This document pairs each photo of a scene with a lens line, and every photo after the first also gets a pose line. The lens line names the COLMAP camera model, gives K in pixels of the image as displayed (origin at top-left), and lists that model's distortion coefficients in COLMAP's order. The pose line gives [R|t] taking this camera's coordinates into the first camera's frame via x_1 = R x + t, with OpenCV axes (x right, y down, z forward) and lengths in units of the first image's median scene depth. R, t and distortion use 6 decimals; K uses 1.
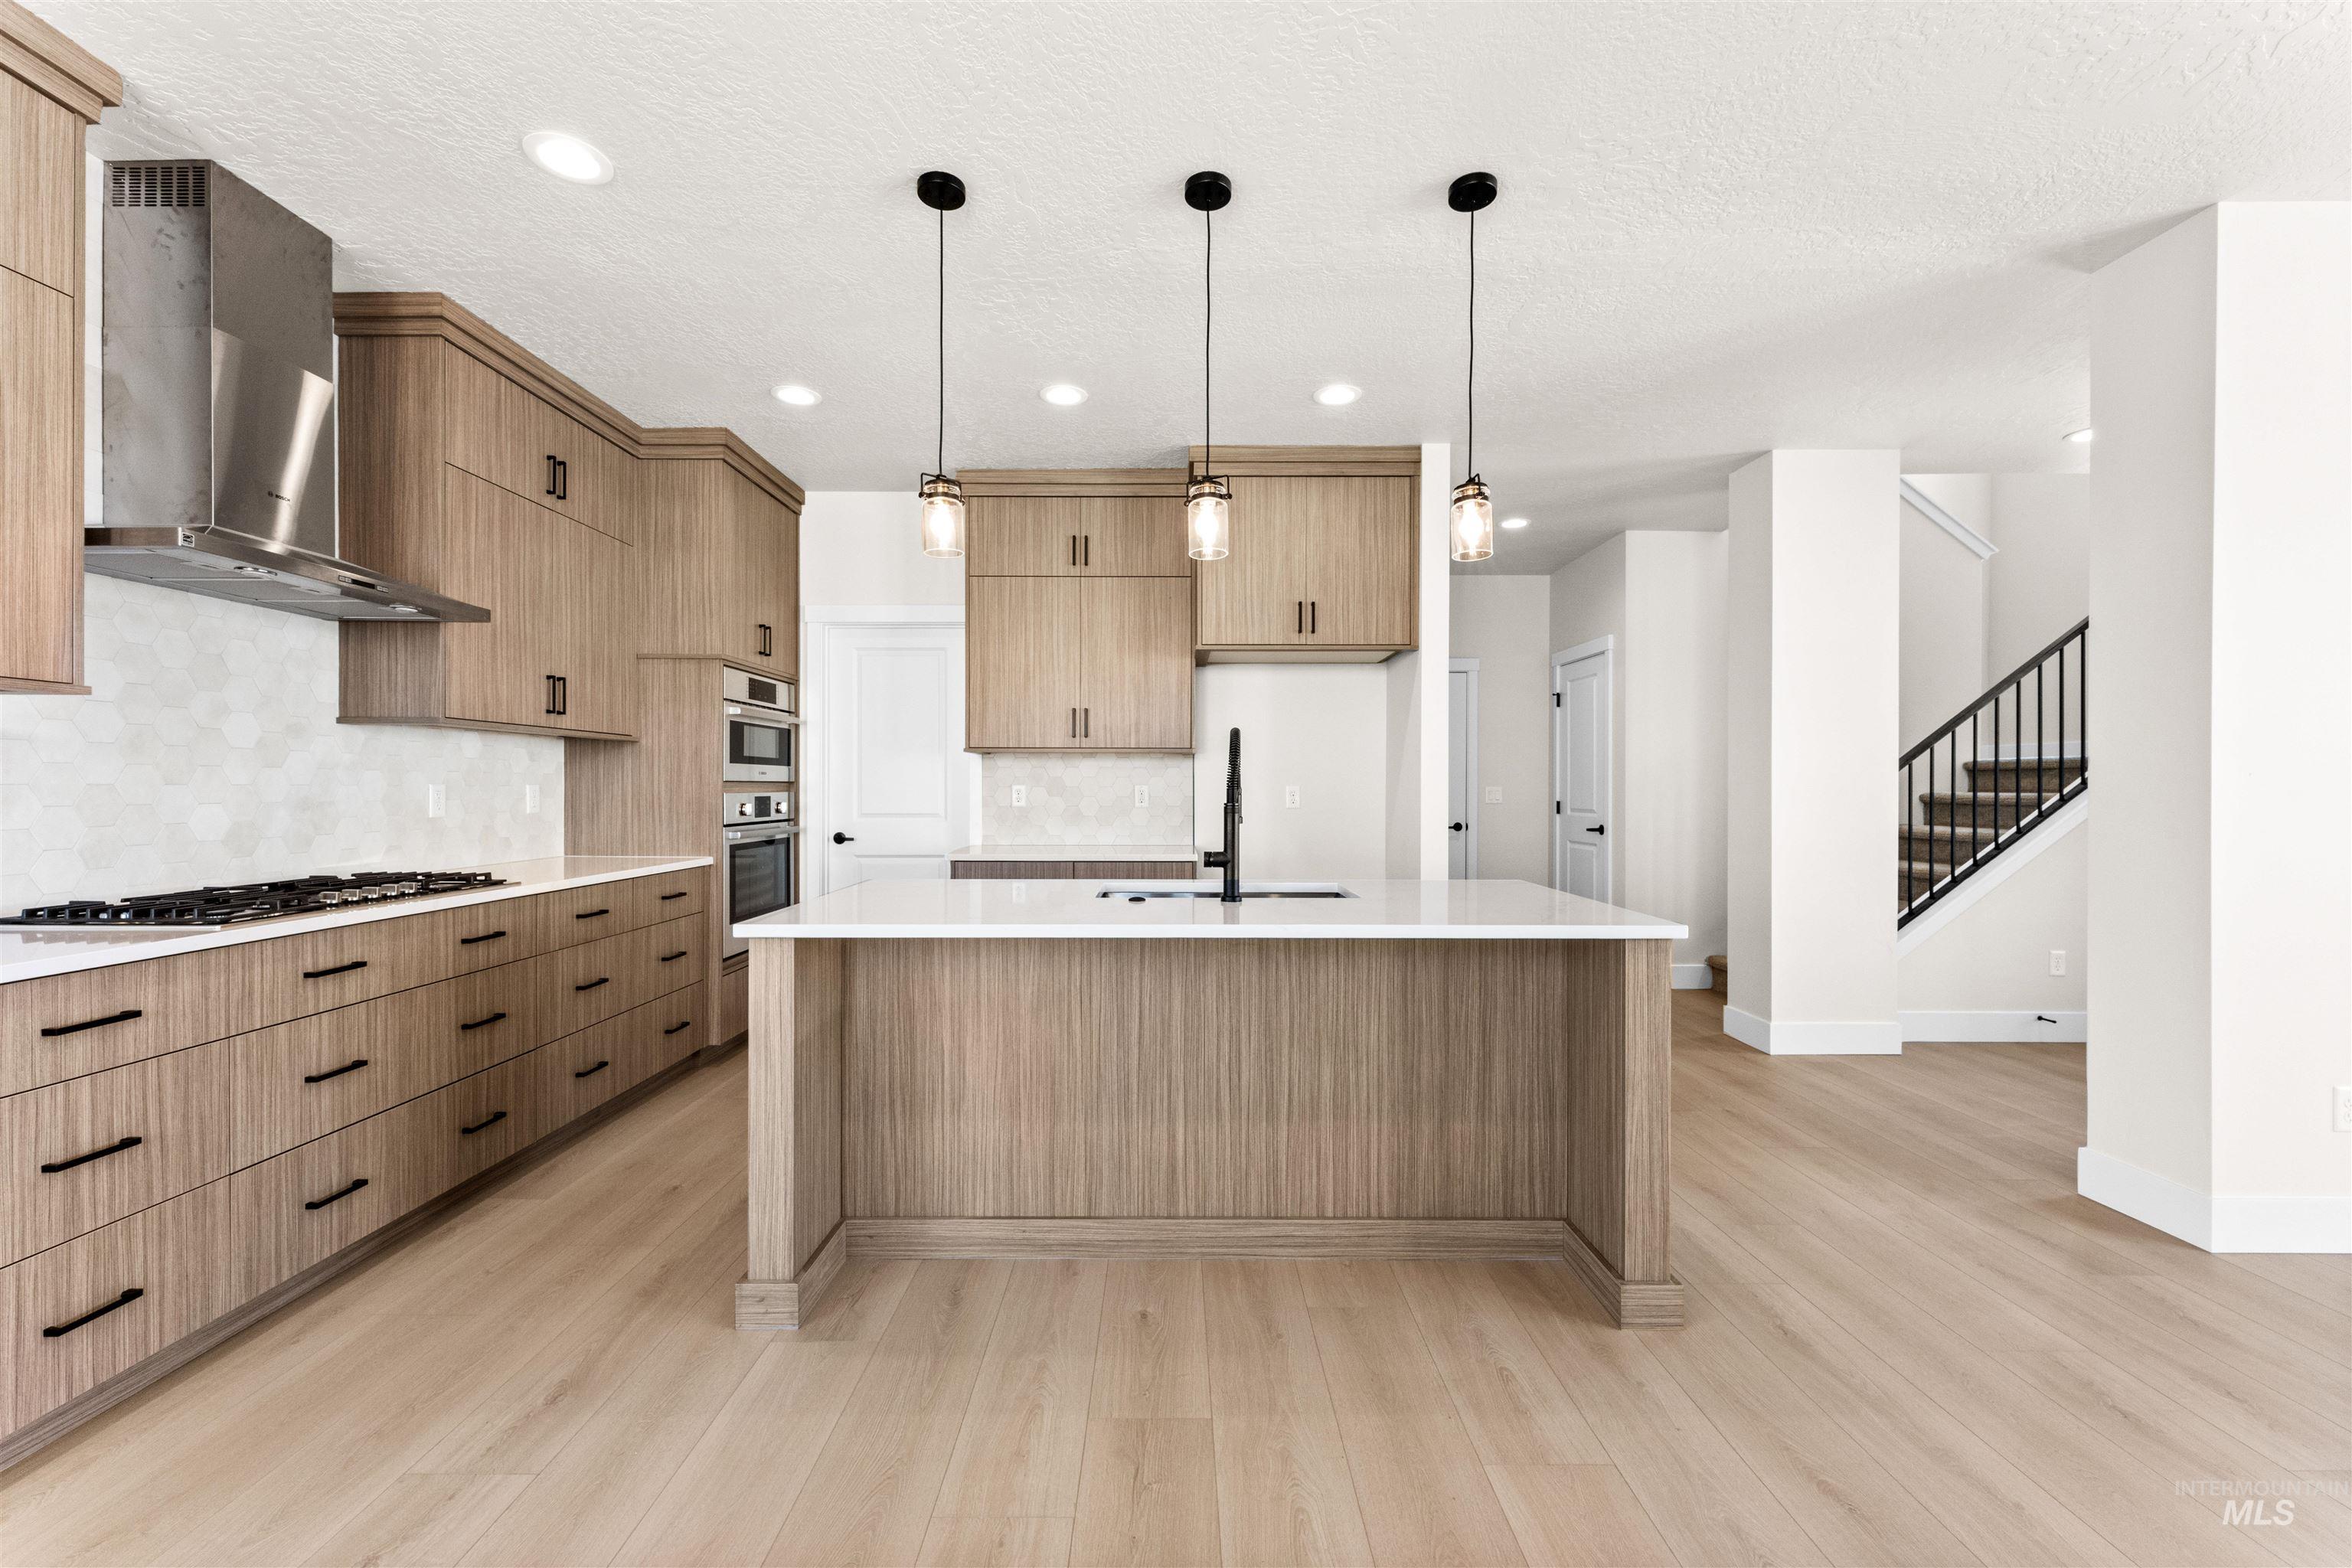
lens RADIAL K [[950.4, 0, 1172.1], [0, 950.4, 781.7], [0, 0, 1]] dist [0.005600, -0.002825]
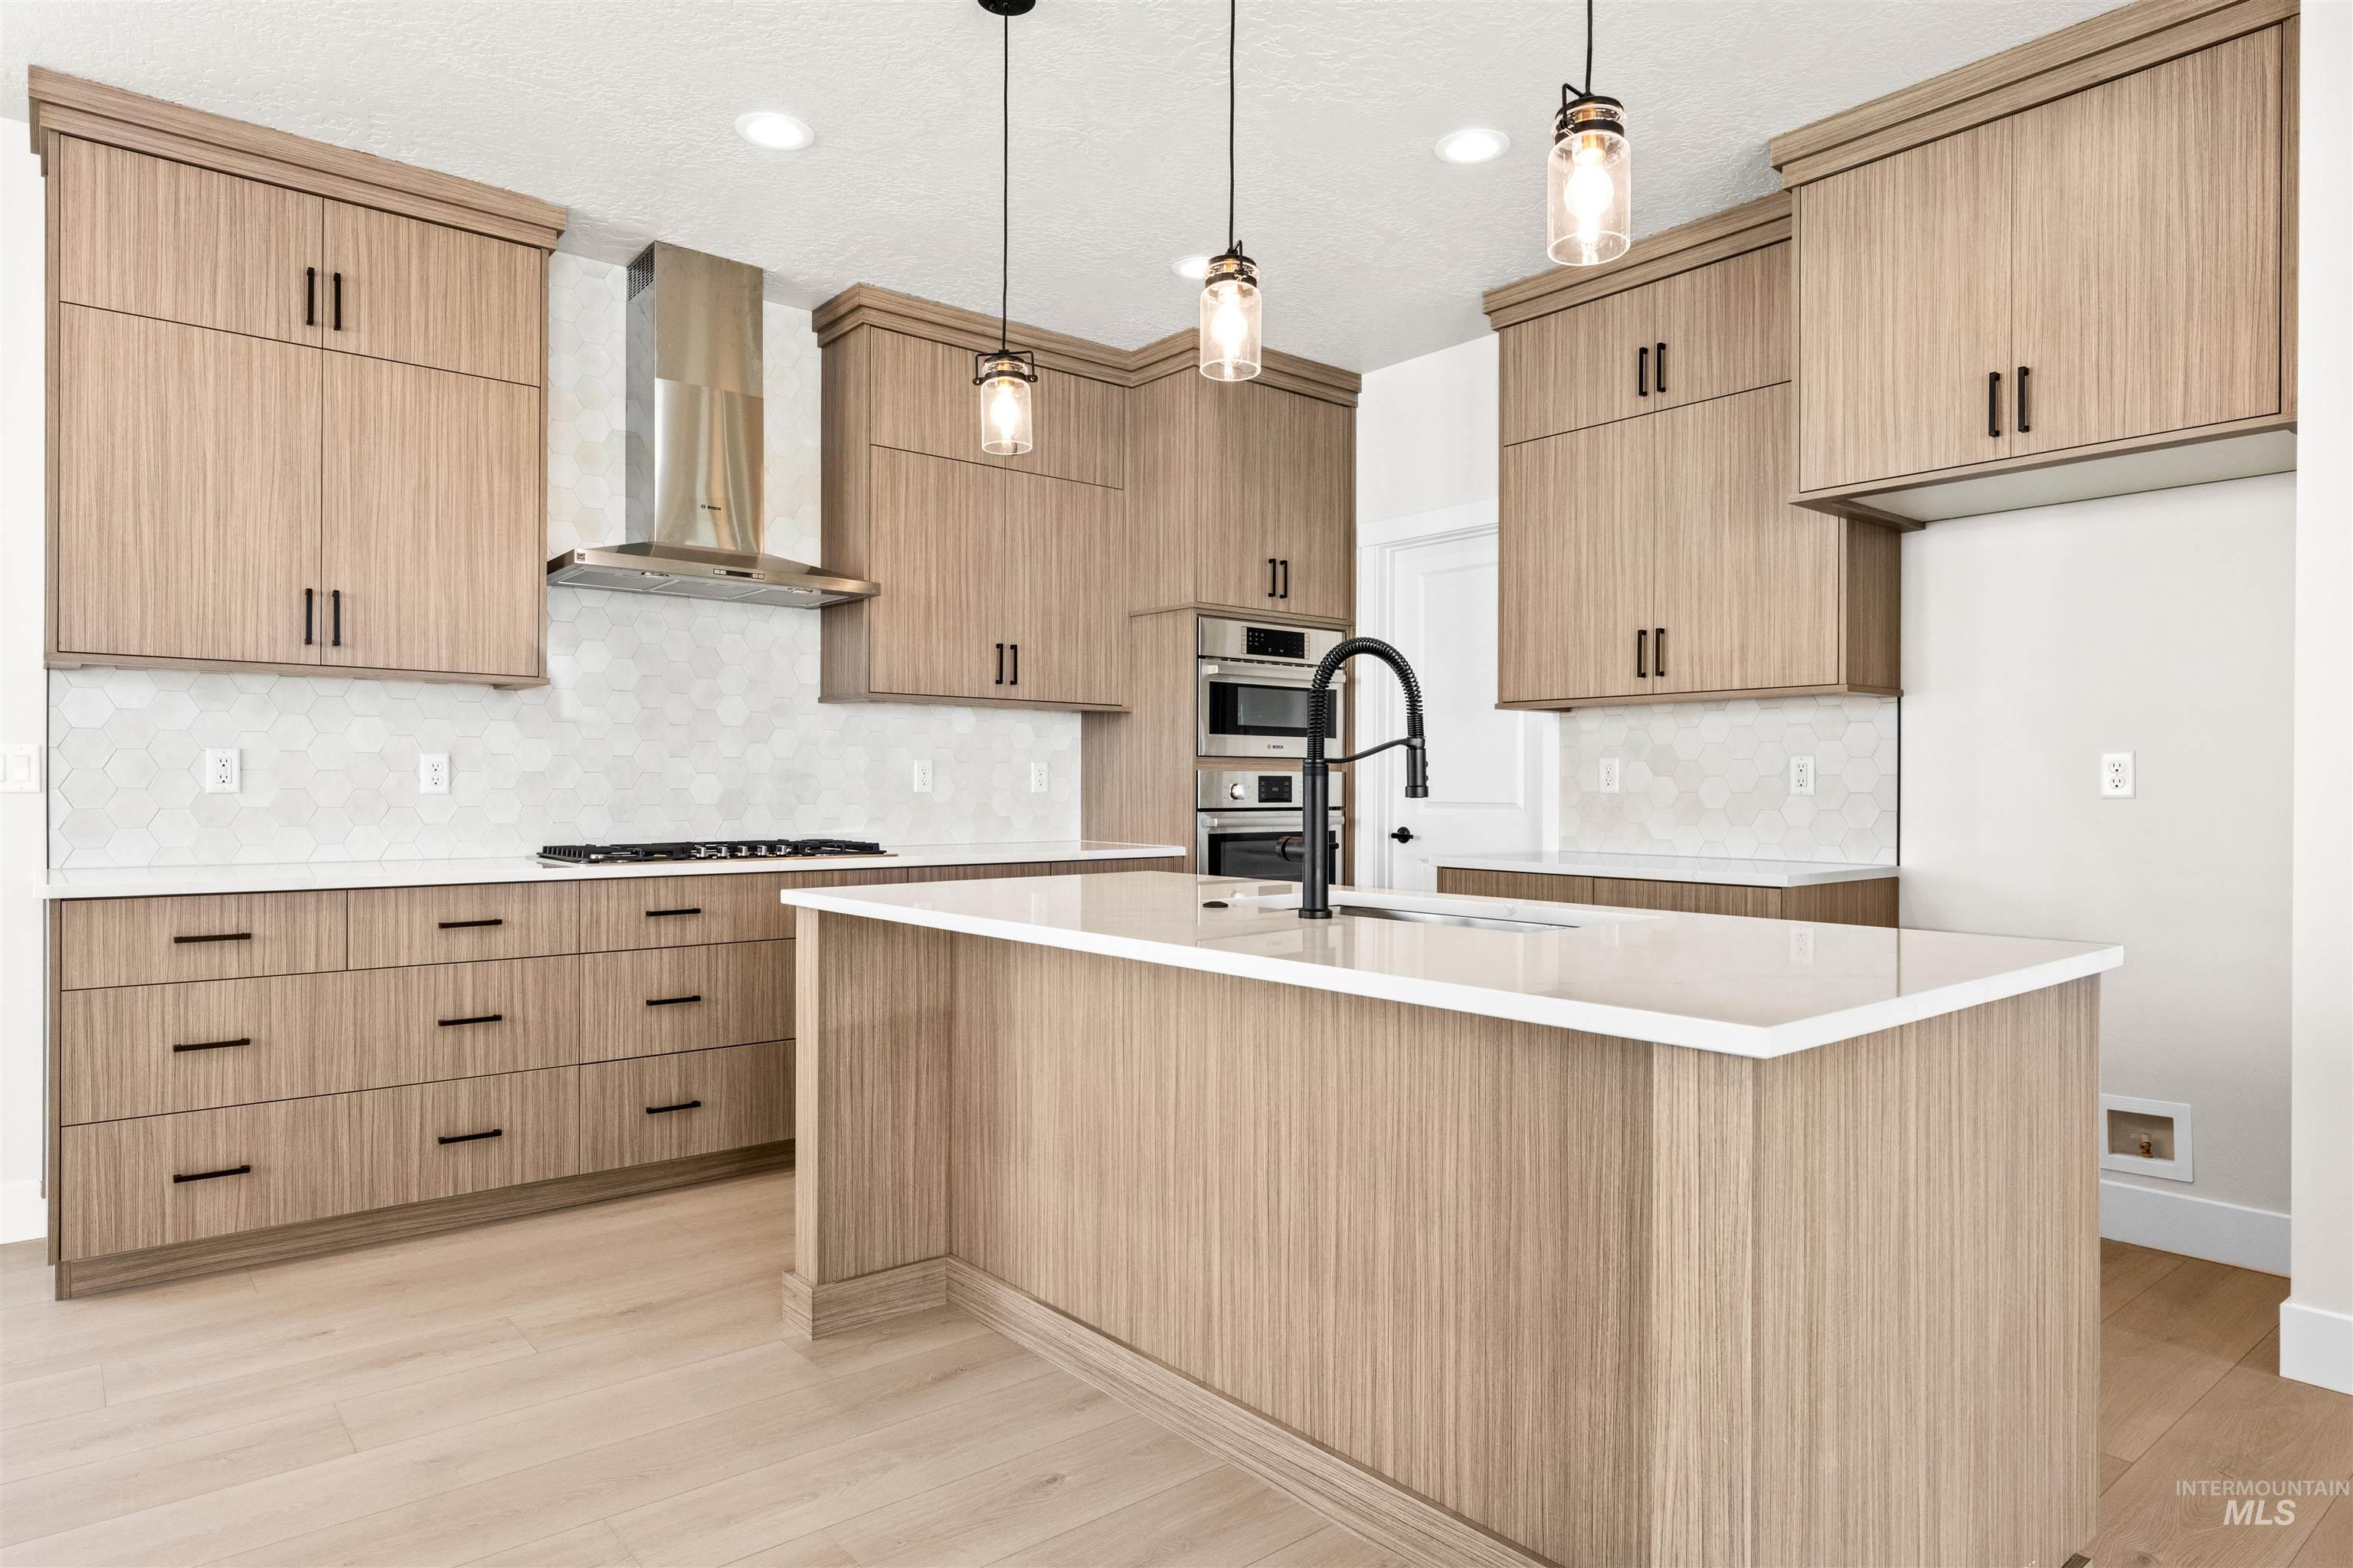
lens RADIAL K [[1383.2, 0, 1176.5], [0, 1383.2, 784.0], [0, 0, 1]] dist [0.000954, -0.000334]
pose [[0.632454, -0.002399, -0.774594, 0.730112], [0.001983, 0.999997, -0.001478, 0.041532], [0.774596, -0.000602, 0.632456, 0.375234]]
